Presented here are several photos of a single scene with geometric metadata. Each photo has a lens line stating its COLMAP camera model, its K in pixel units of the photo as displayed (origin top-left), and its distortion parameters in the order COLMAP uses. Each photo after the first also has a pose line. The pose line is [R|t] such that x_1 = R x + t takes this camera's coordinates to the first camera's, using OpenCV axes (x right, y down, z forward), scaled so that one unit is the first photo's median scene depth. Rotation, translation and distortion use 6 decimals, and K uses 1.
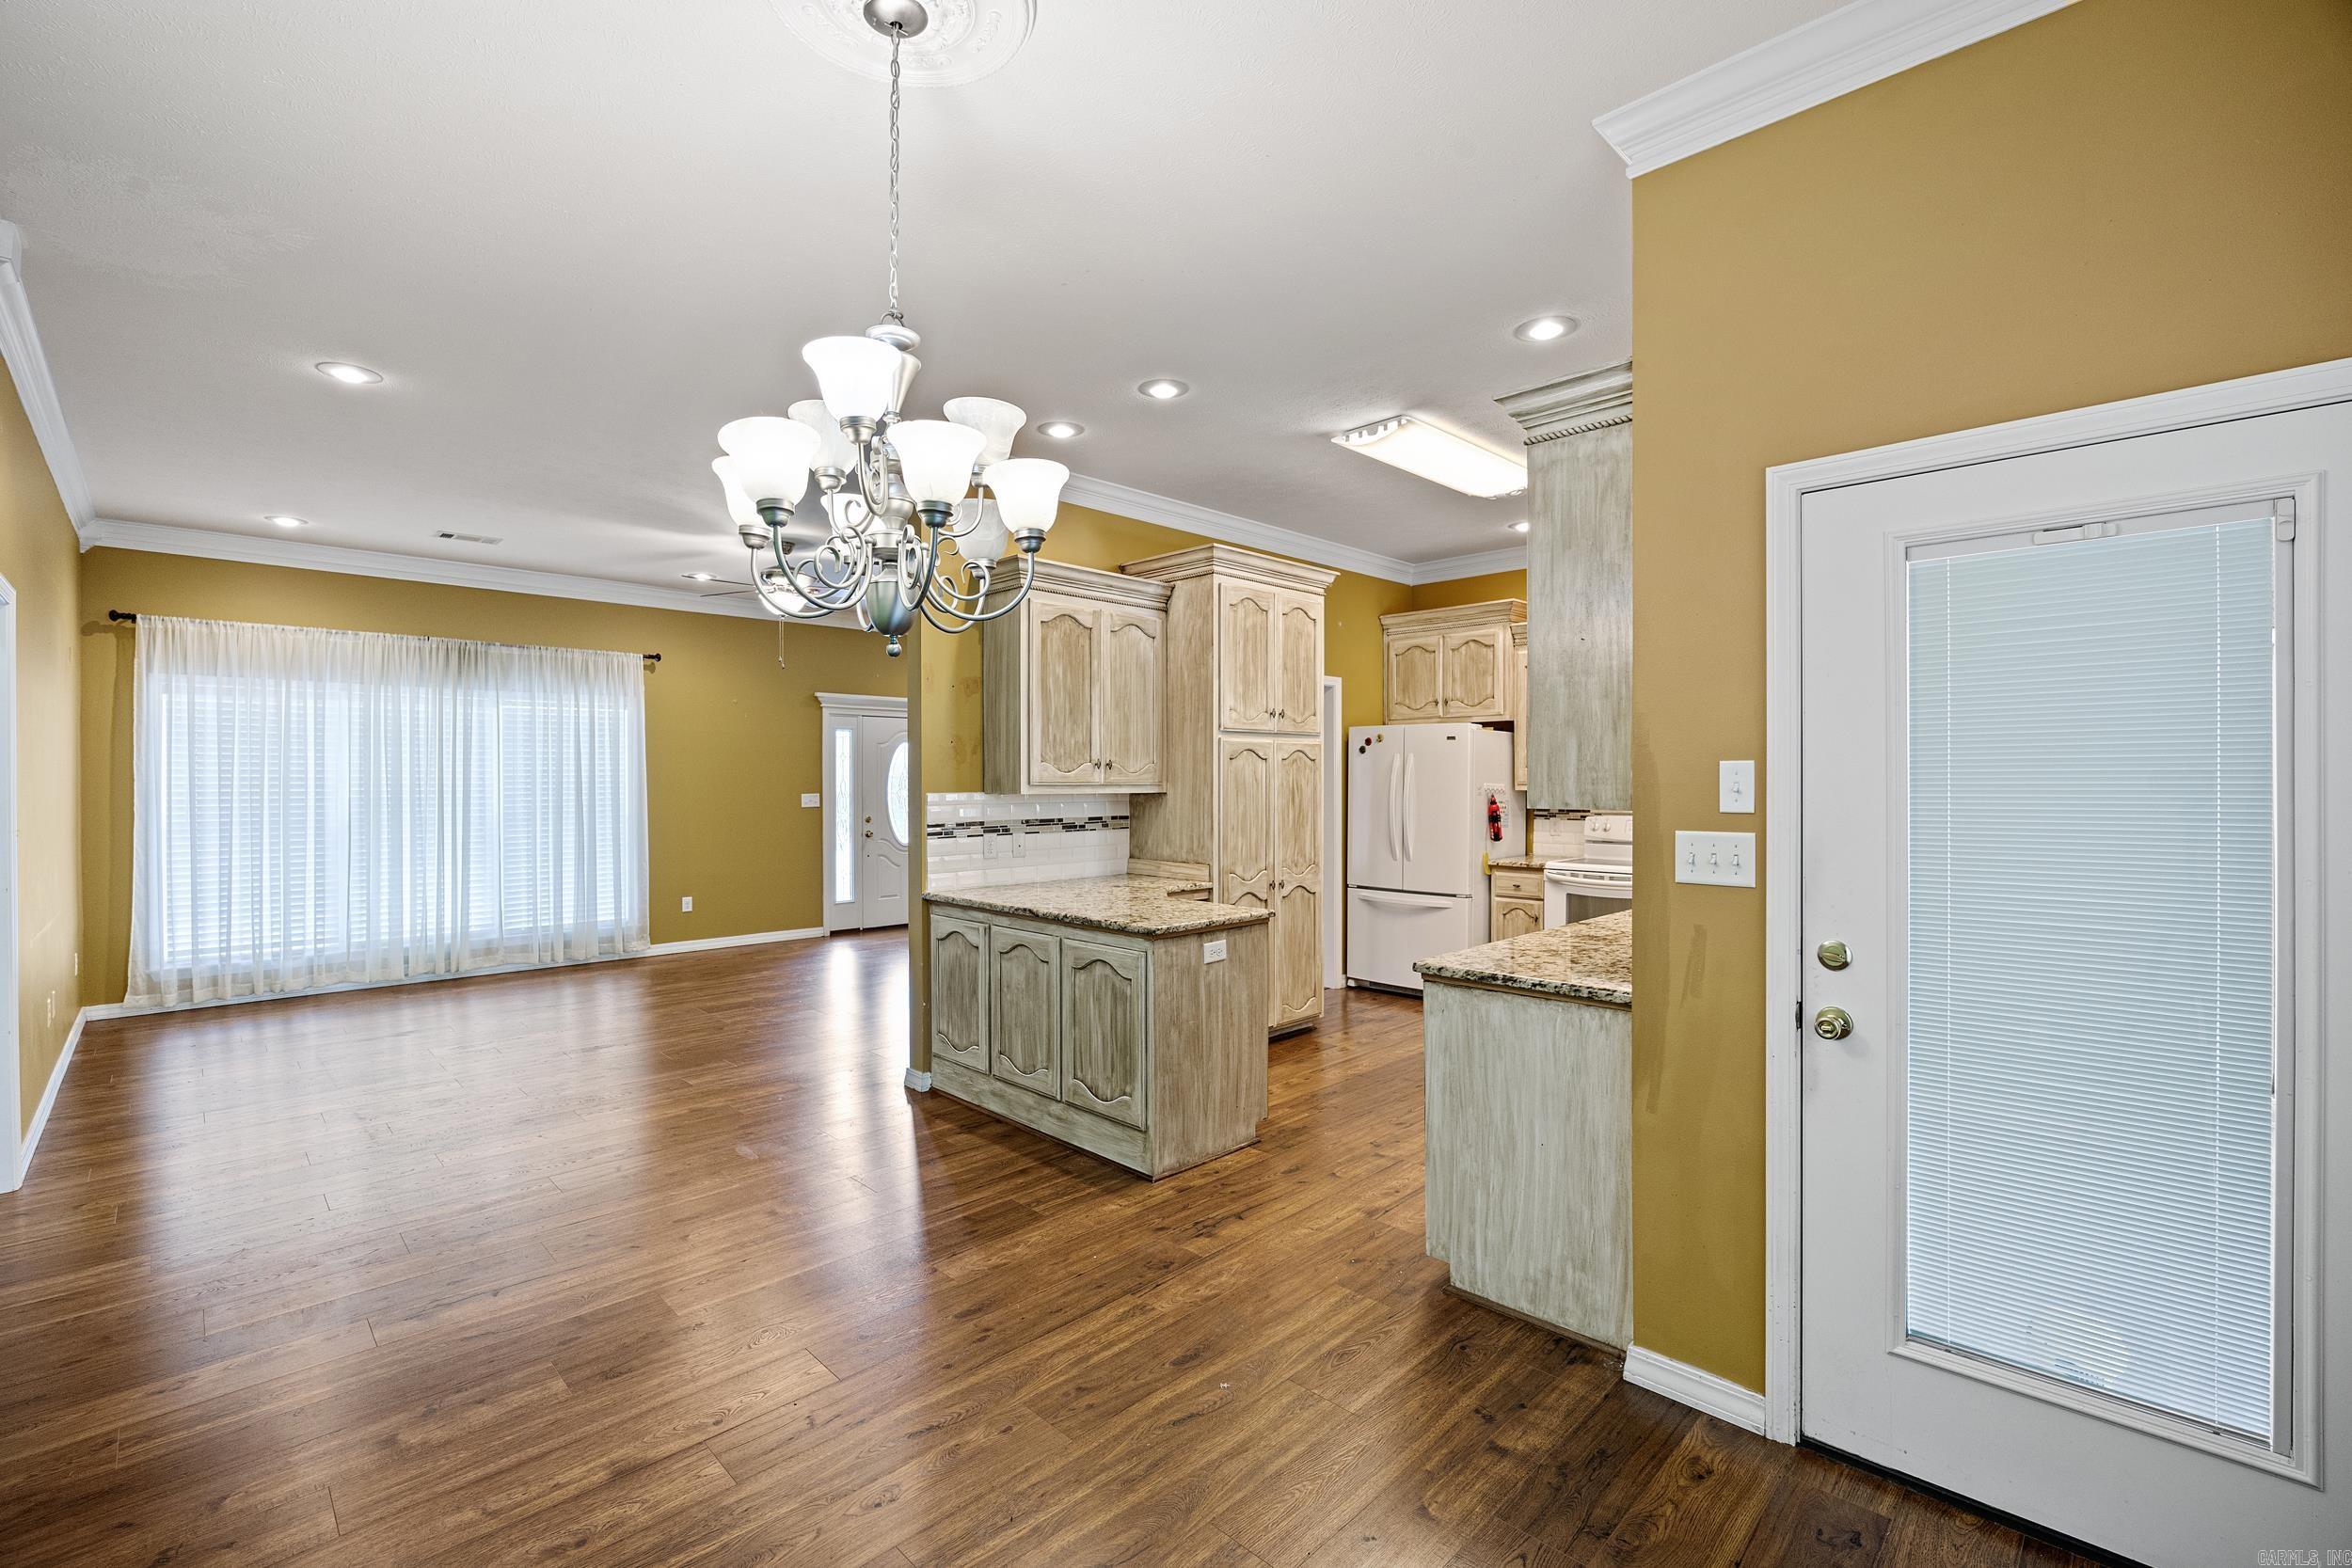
lens RADIAL K [[1010.9, 0, 1198.6], [0, 1010.9, 779.8], [0, 0, 1]] dist [-0.015395, 0.001465]
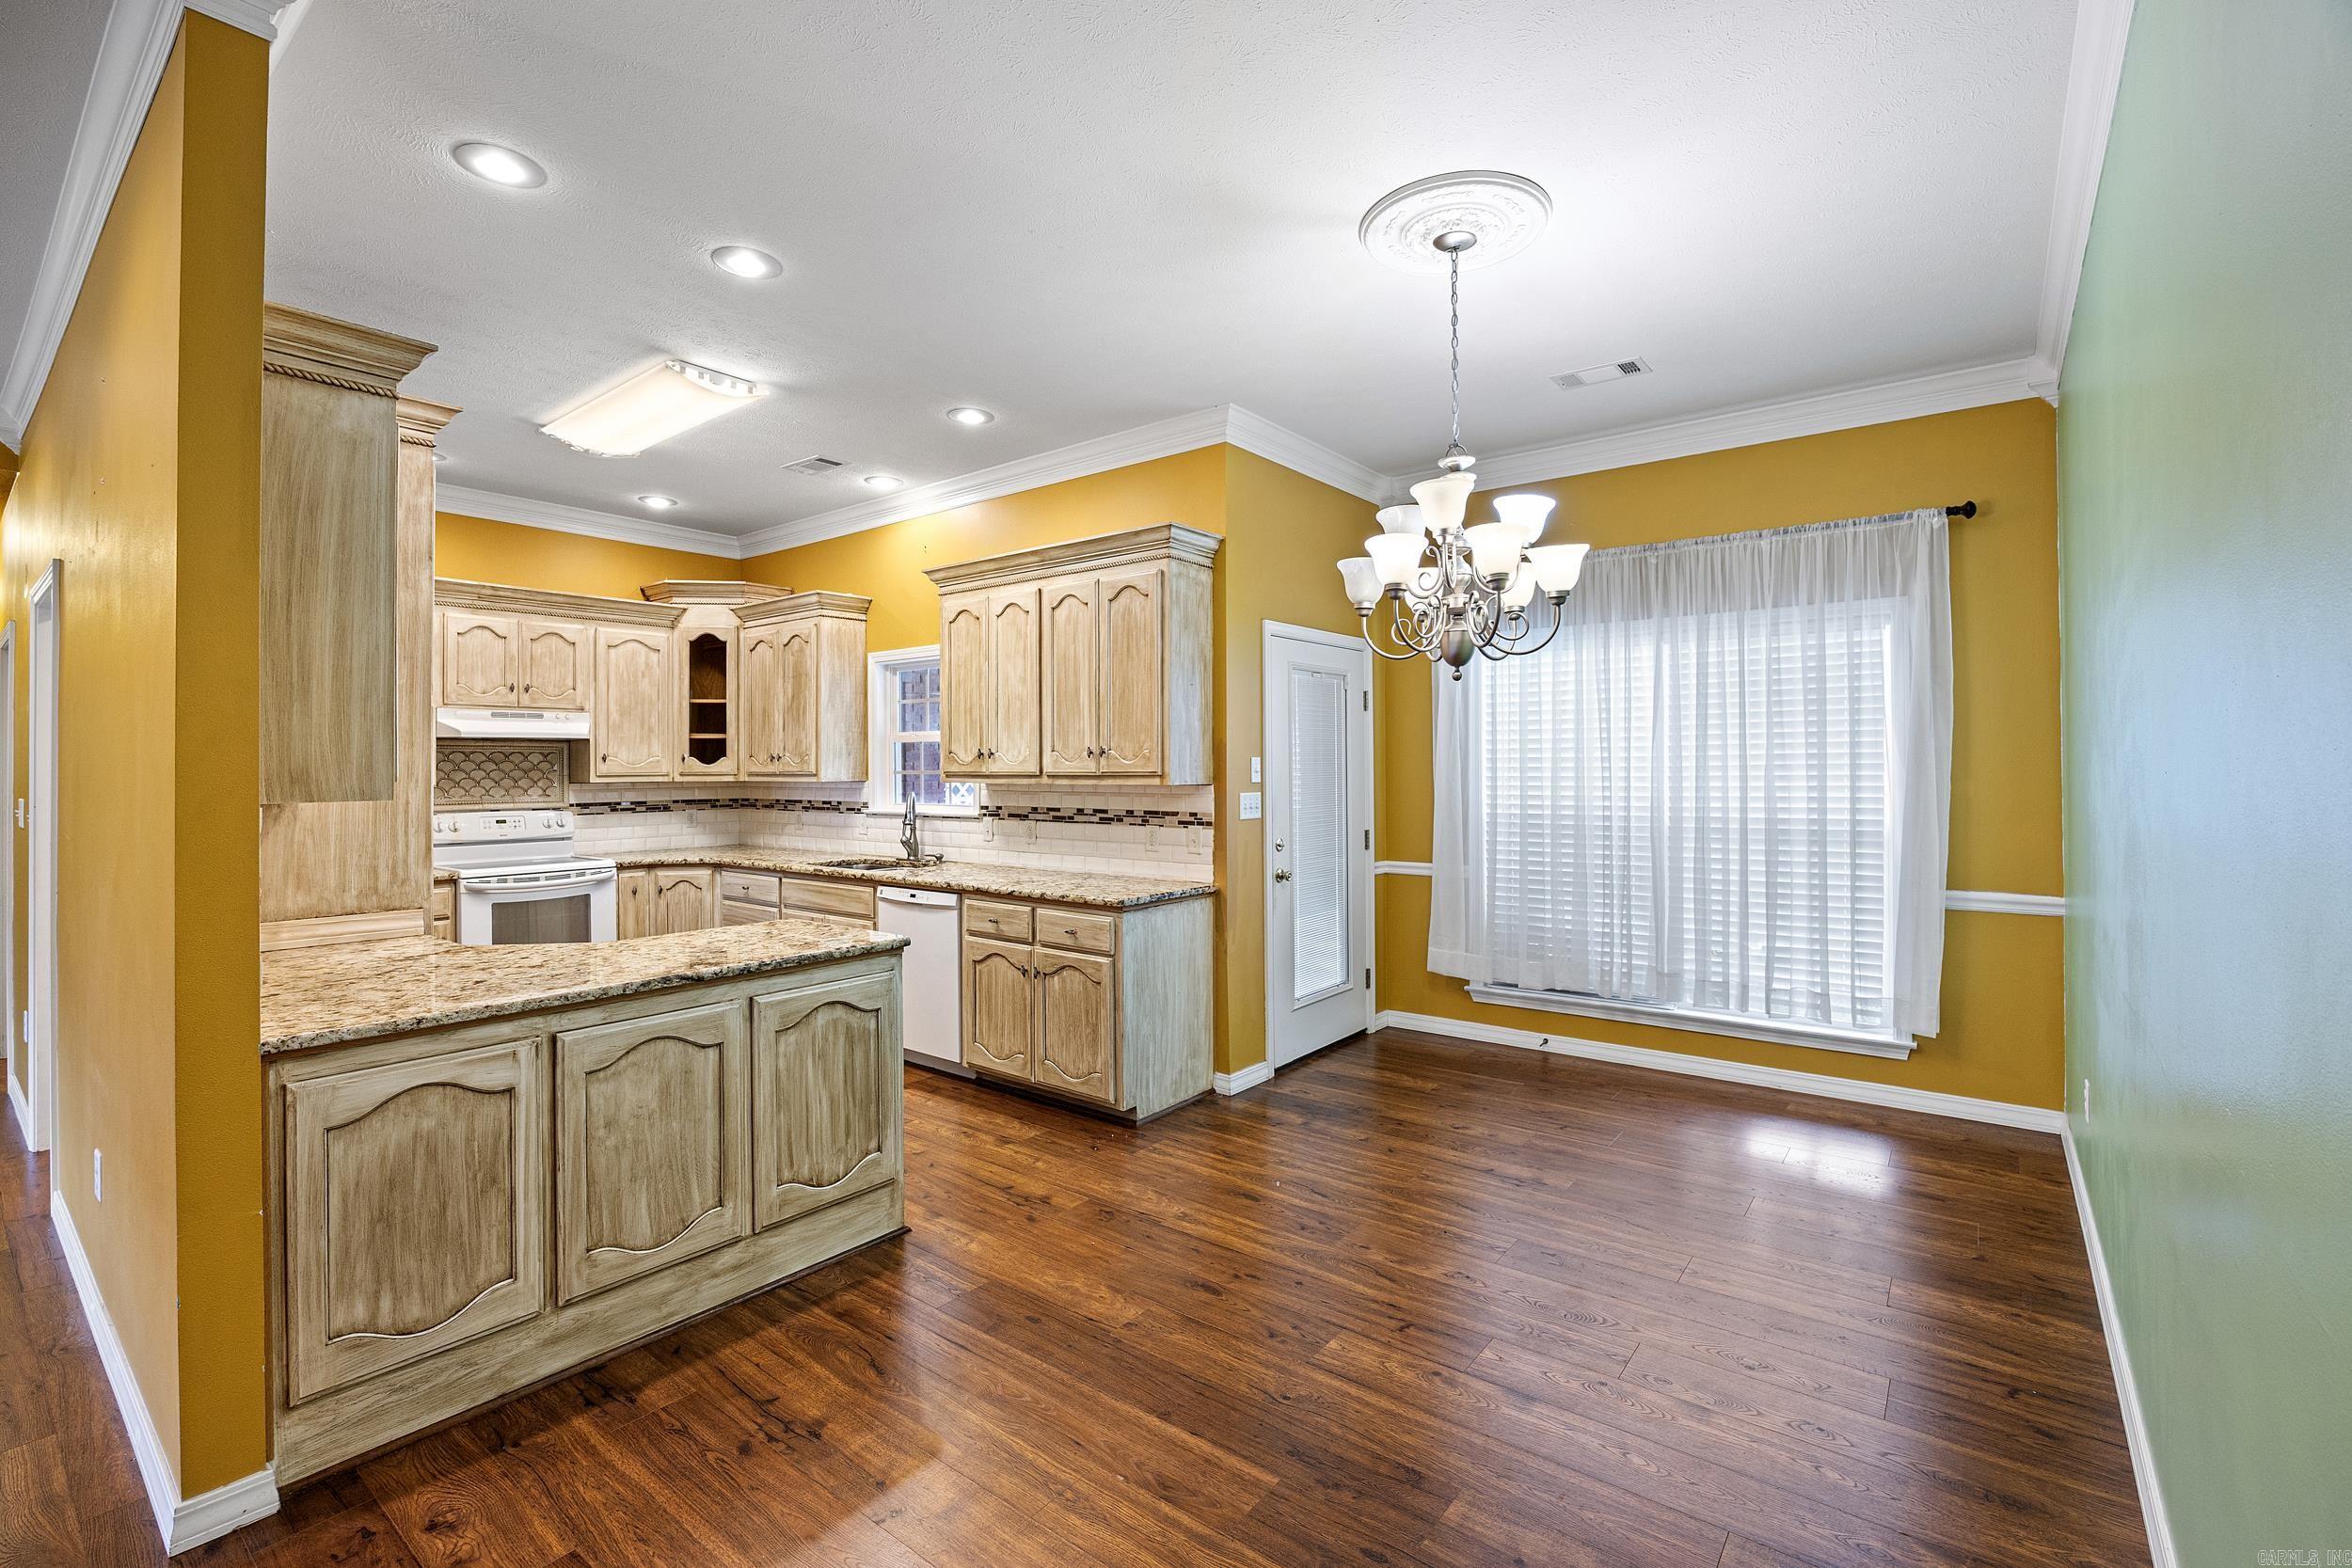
lens RADIAL K [[1010.9, 0, 1183.4], [0, 1010.9, 757.1], [0, 0, 1]] dist [-0.015395, 0.001465]
pose [[-0.099739, 0.010173, 0.994962, -0.645893], [0.006710, 0.999932, -0.009552, -0.000243], [-0.994991, 0.005724, -0.099801, 0.583572]]
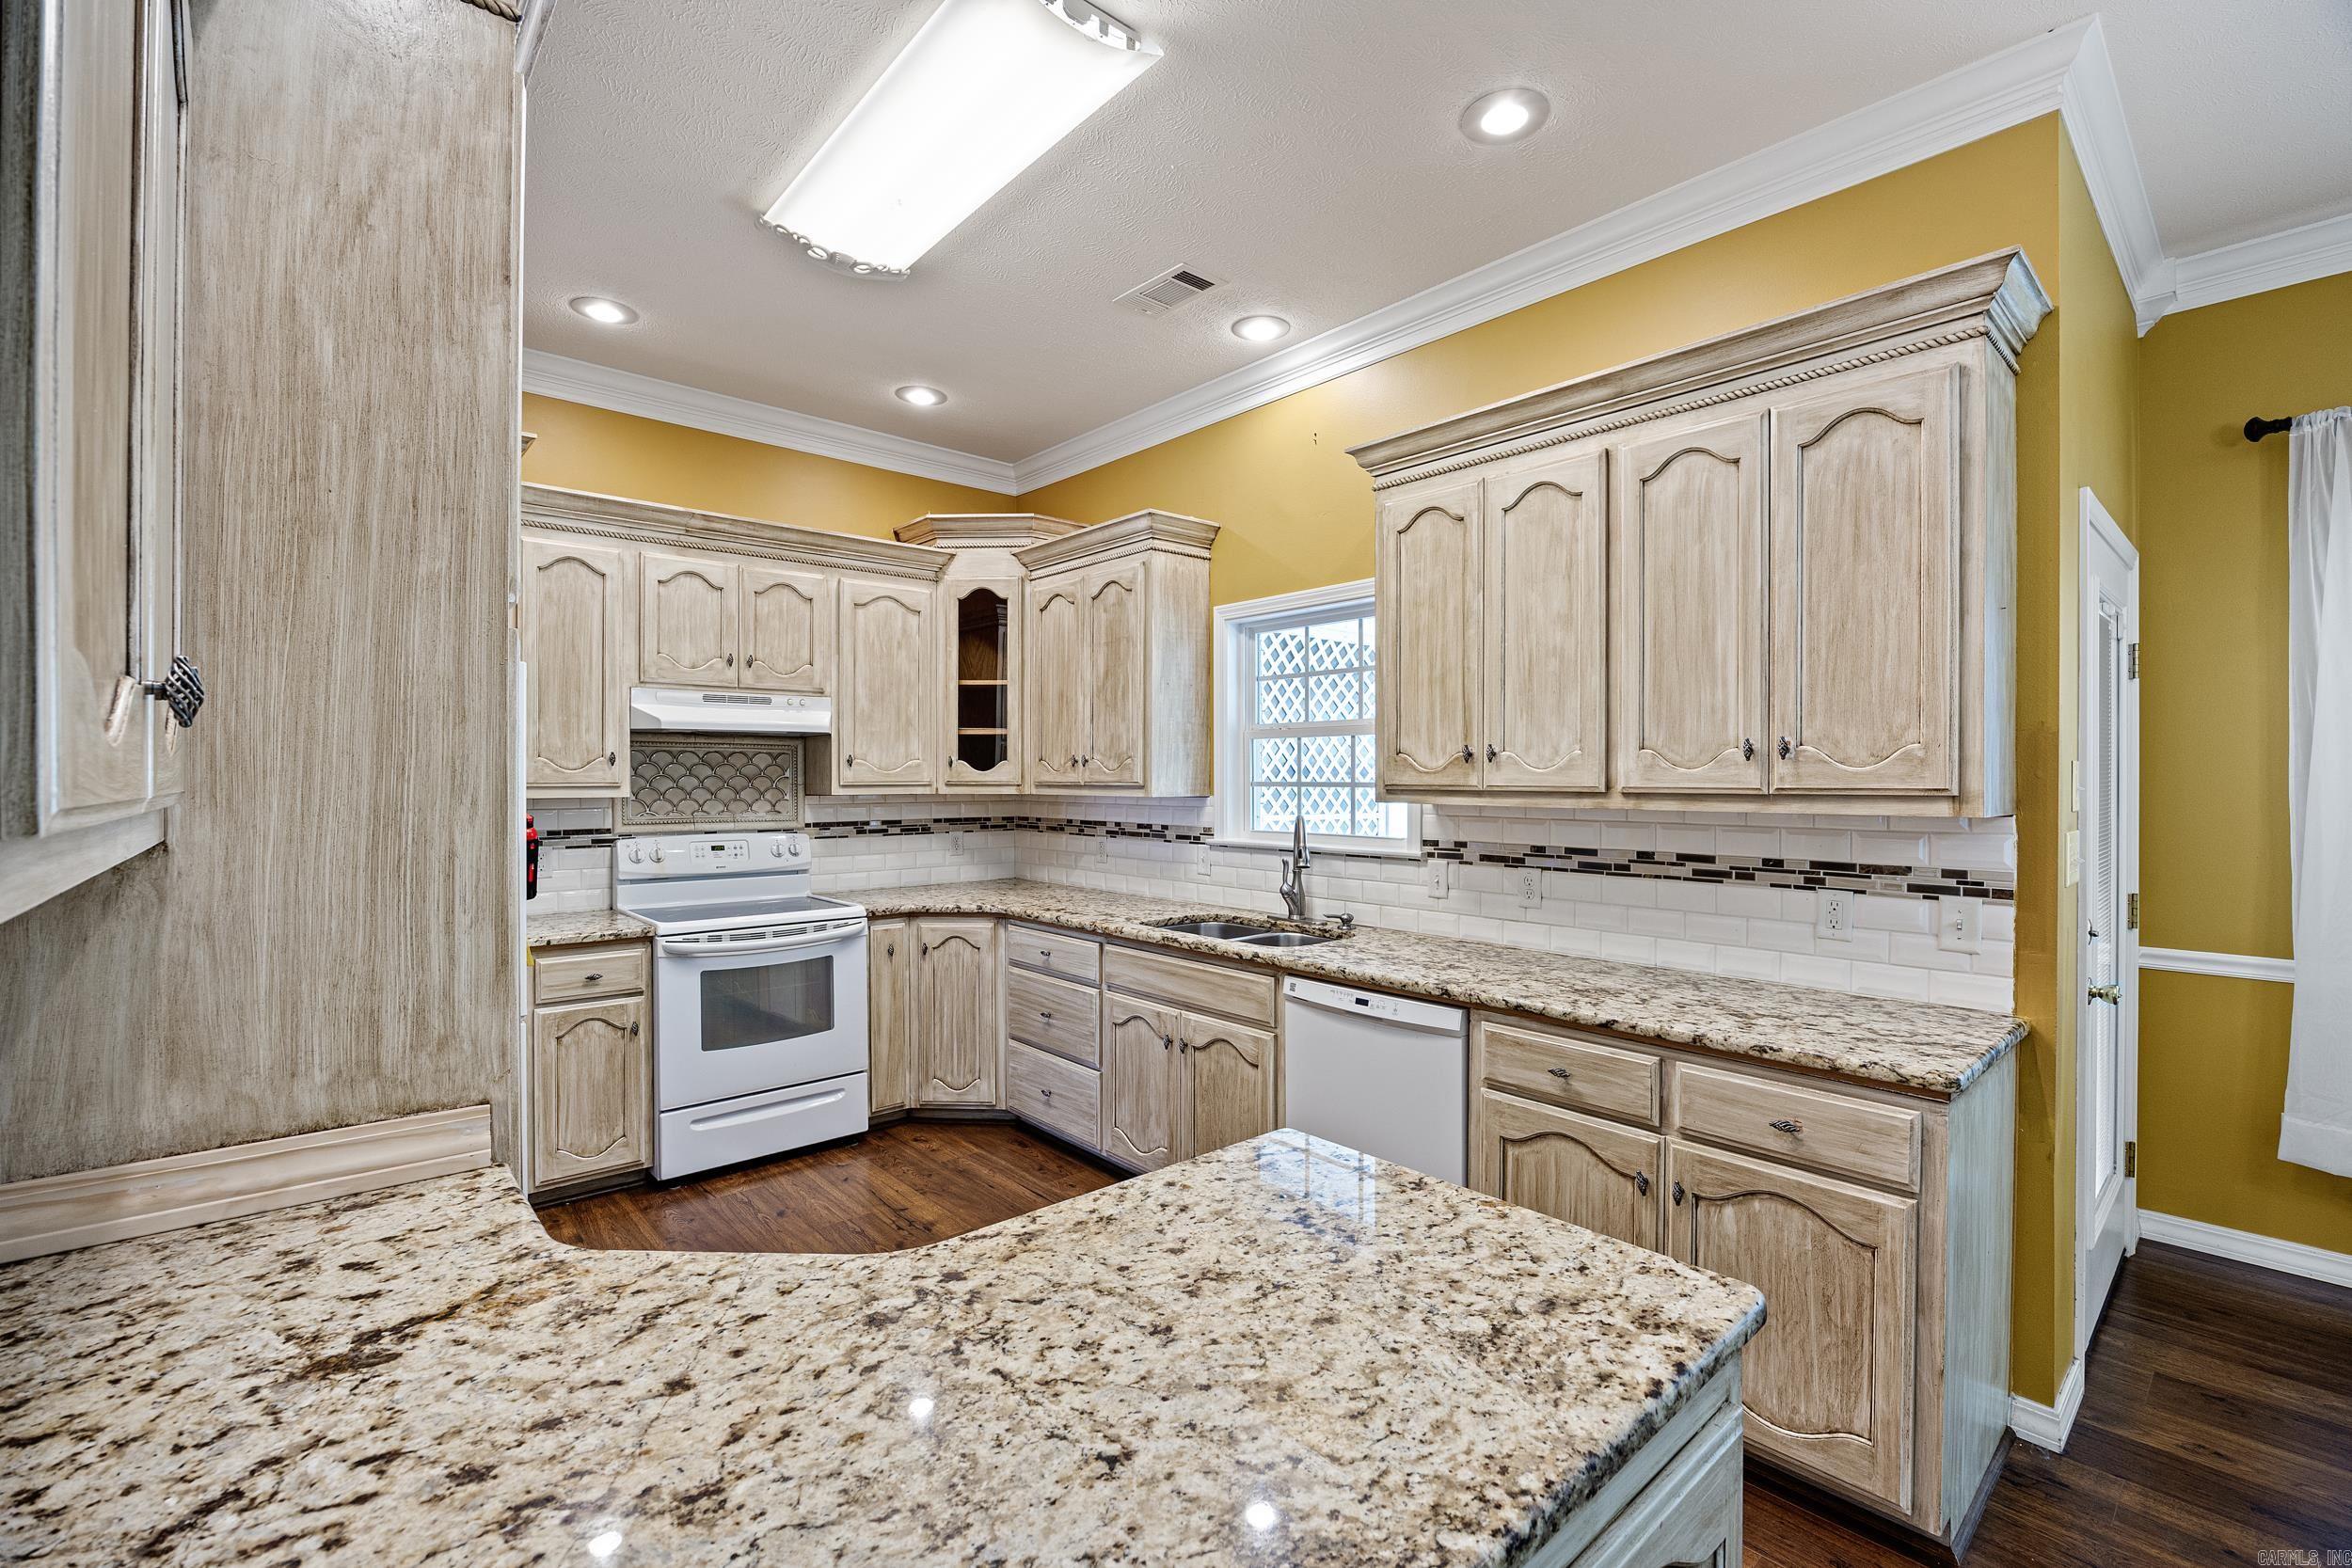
lens RADIAL K [[1010.9, 0, 1201.4], [0, 1010.9, 780.4], [0, 0, 1]] dist [-0.015395, 0.001465]
pose [[0.072529, -0.003236, 0.997361, -0.235074], [0.000307, 0.999995, 0.003222, -0.001105], [-0.997366, 0.000072, 0.072530, 0.782413]]
